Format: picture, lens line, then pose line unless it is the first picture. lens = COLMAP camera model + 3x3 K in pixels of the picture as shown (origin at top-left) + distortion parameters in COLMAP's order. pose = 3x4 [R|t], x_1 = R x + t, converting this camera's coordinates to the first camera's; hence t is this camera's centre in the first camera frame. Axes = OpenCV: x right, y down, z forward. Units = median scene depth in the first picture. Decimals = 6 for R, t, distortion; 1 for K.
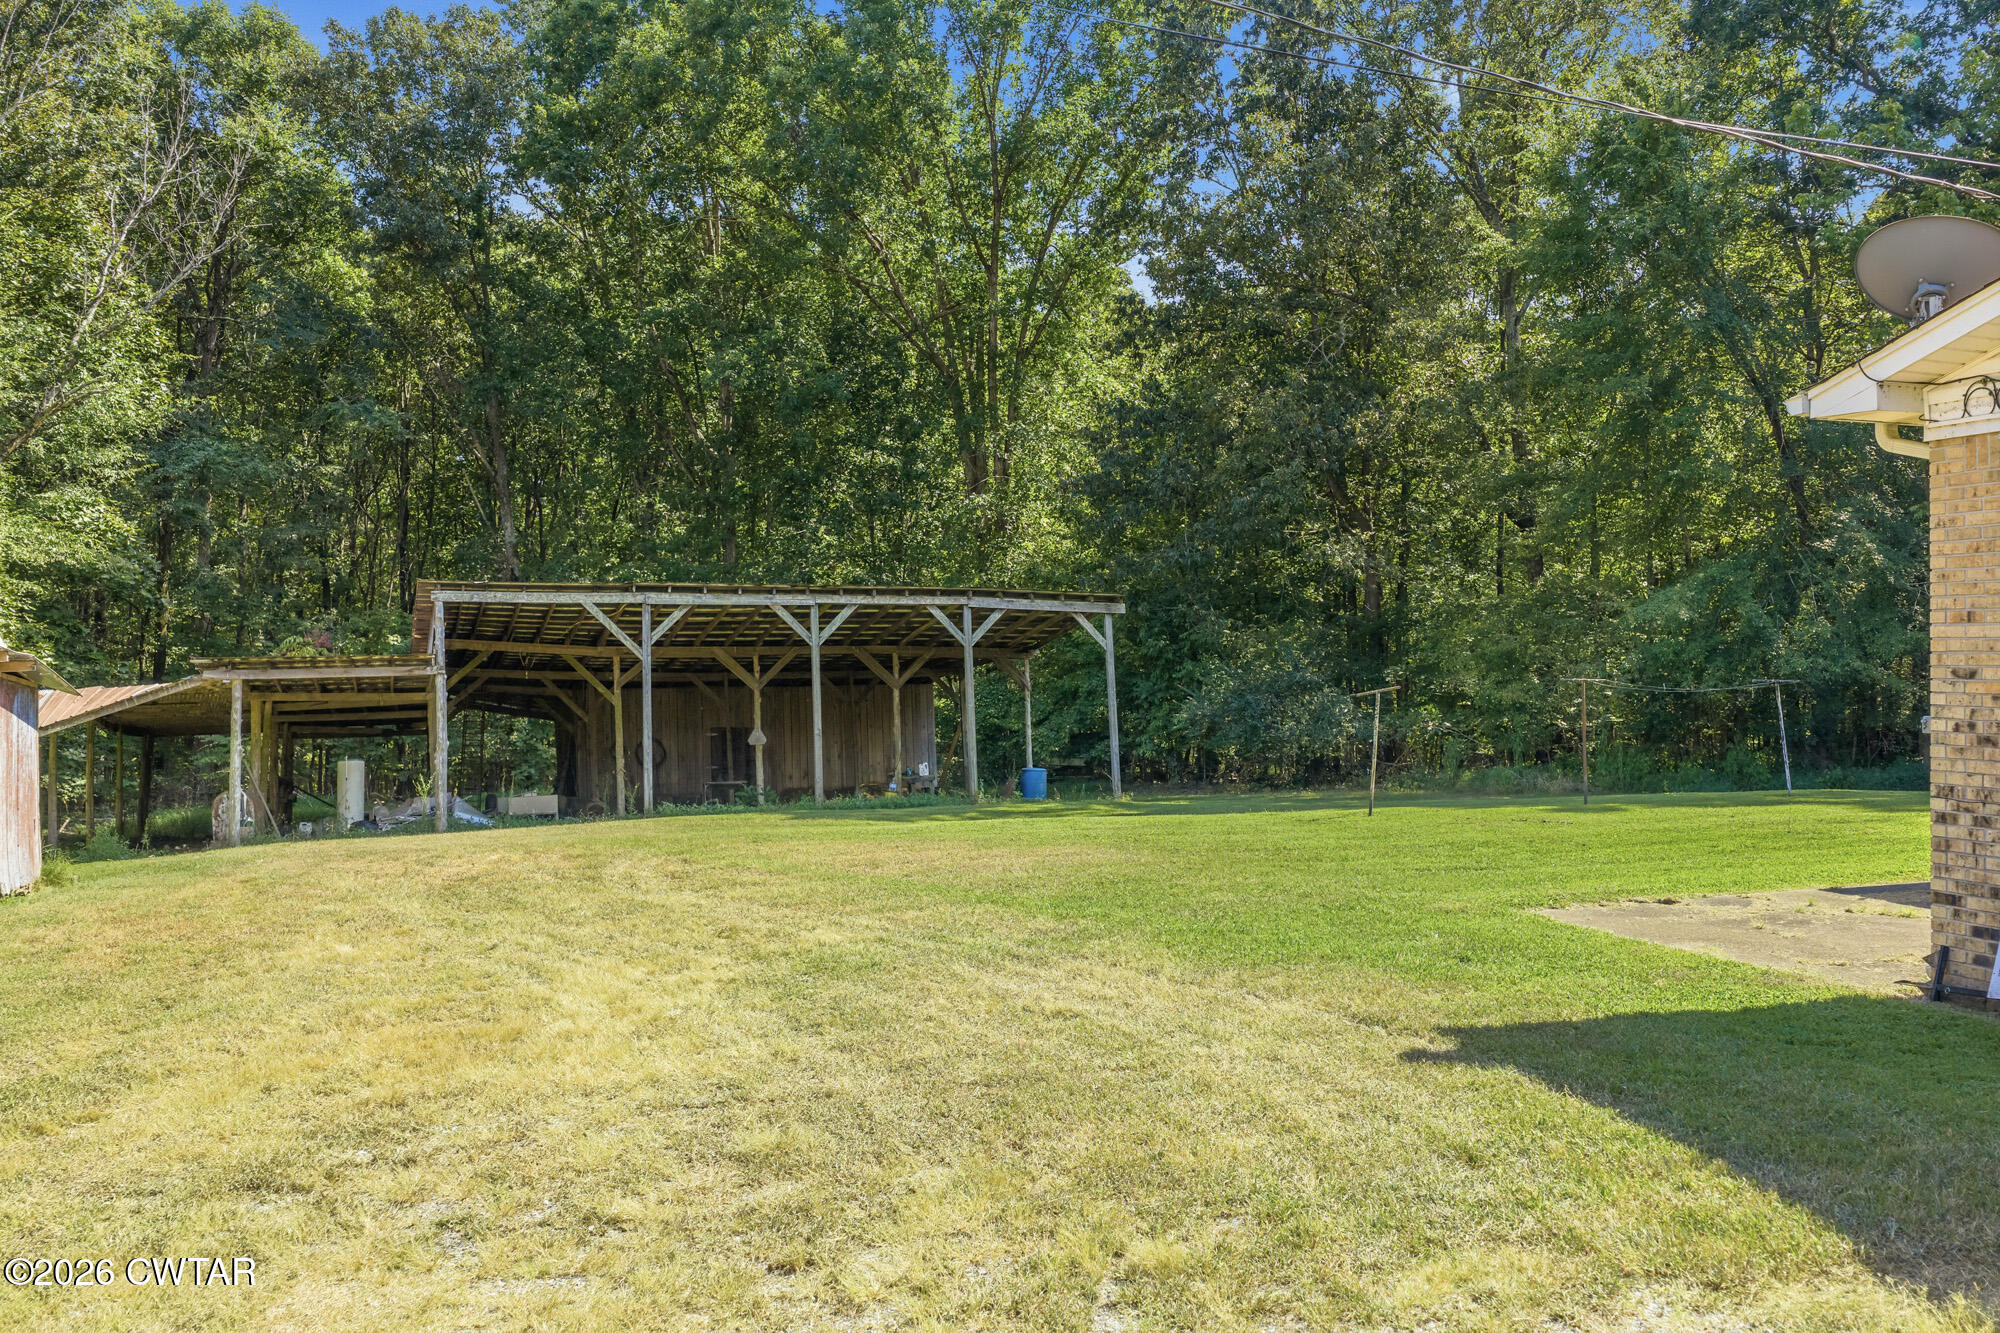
lens RADIAL K [[1643.5, 0, 1000.0], [0, 1643.5, 666.5], [0, 0, 1]] dist [0.005404, -0.010815]
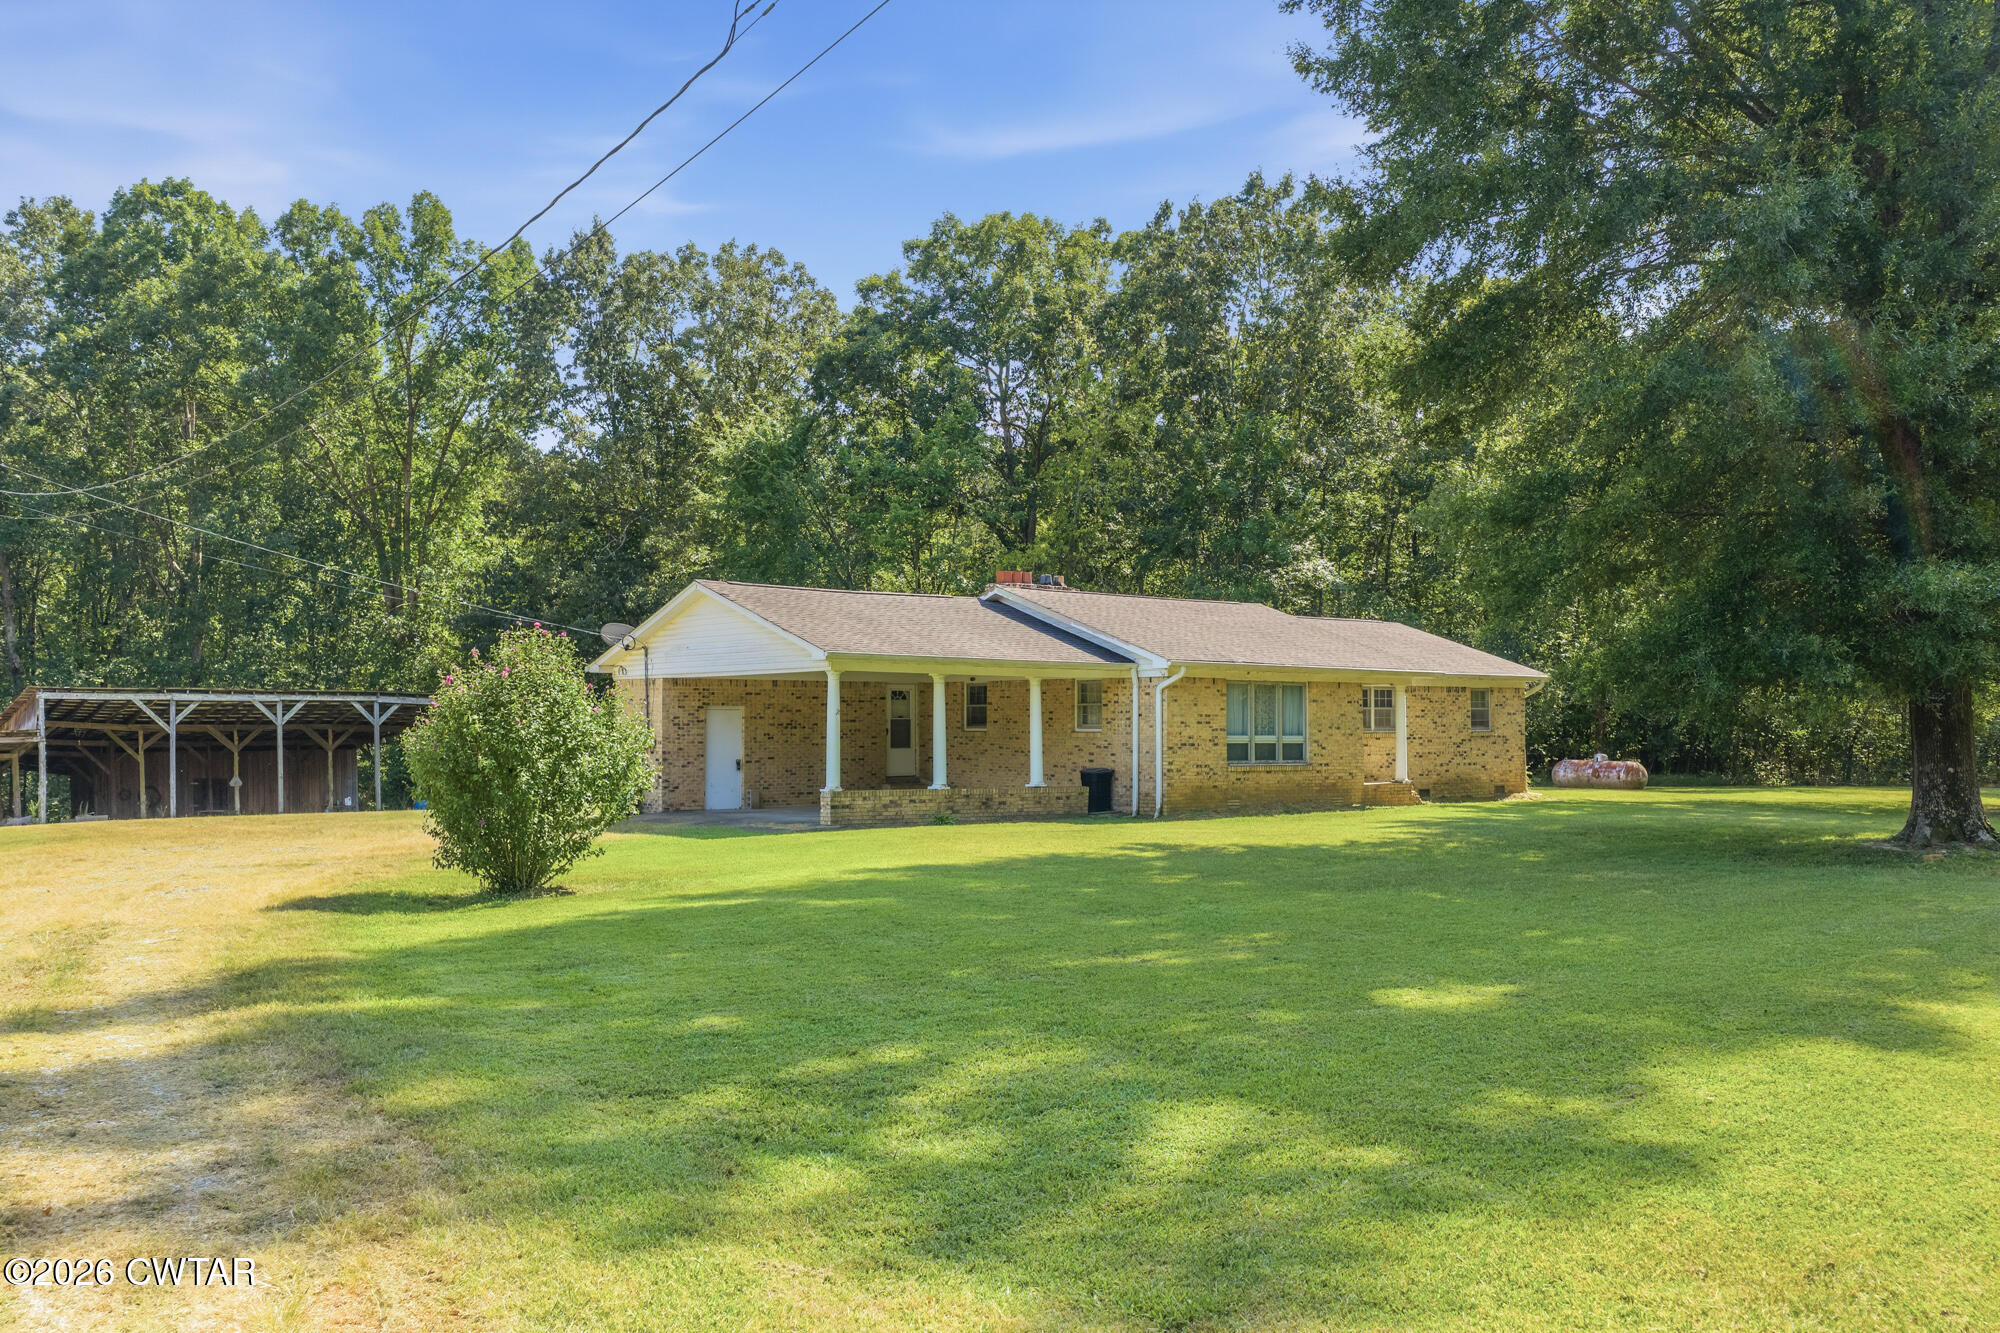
lens RADIAL K [[1643.5, 0, 1000.0], [0, 1643.5, 666.5], [0, 0, 1]] dist [0.005404, -0.010815]
pose [[0.947668, 0.014258, 0.318939, 0.043767], [-0.000181, 0.999026, -0.044121, 0.001780], [-0.319258, 0.041754, 0.946748, -0.742814]]
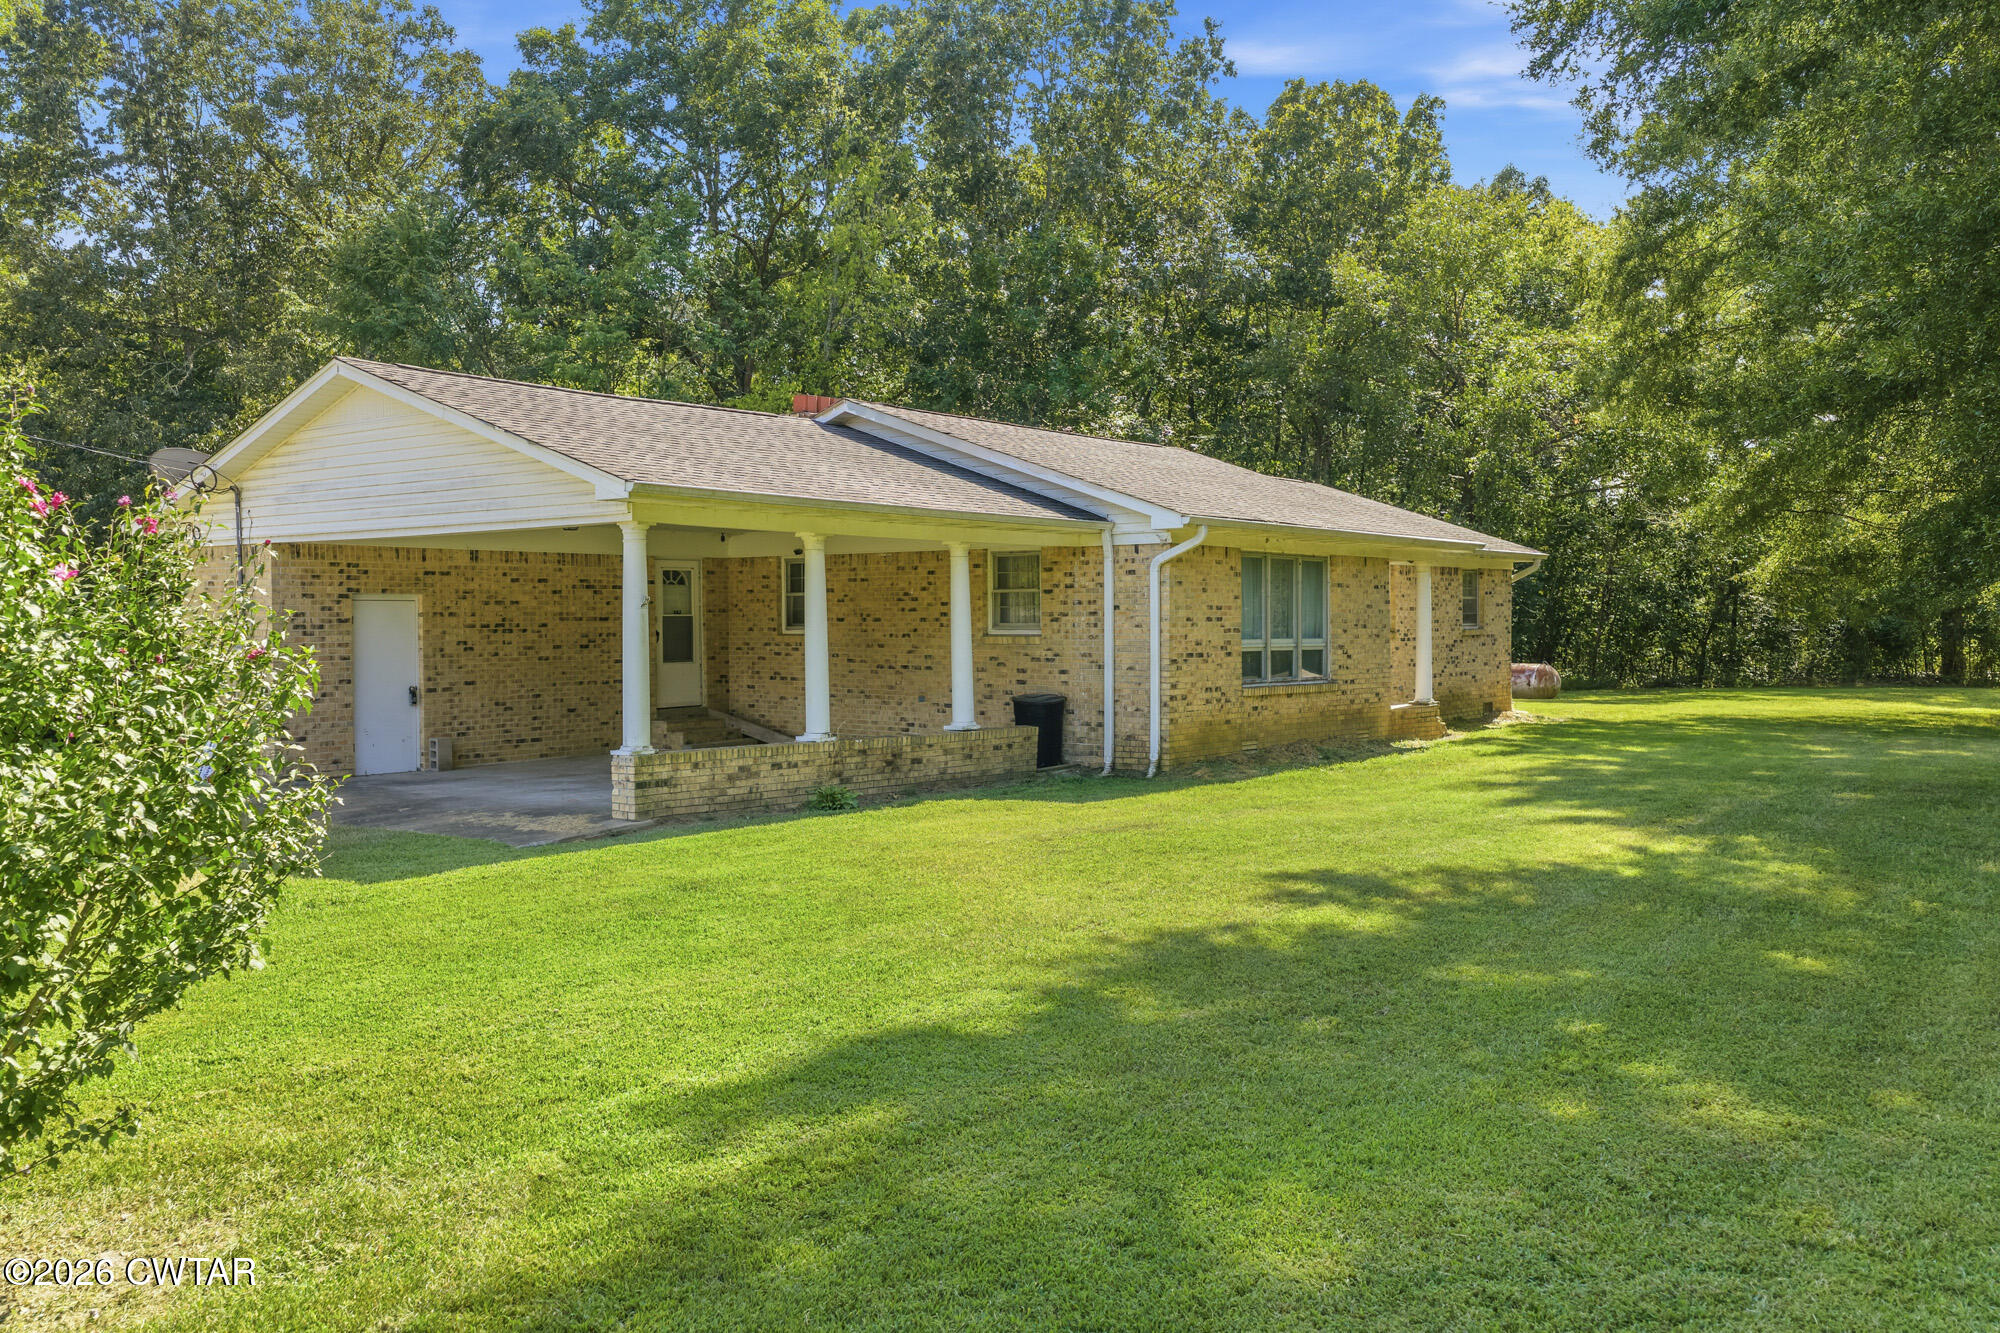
lens RADIAL K [[1643.5, 0, 1000.0], [0, 1643.5, 666.5], [0, 0, 1]] dist [0.005404, -0.010815]
pose [[0.850064, -0.016122, 0.526432, 0.082813], [0.006734, 0.999782, 0.019745, -0.002858], [-0.526636, -0.013239, 0.849988, -0.348313]]
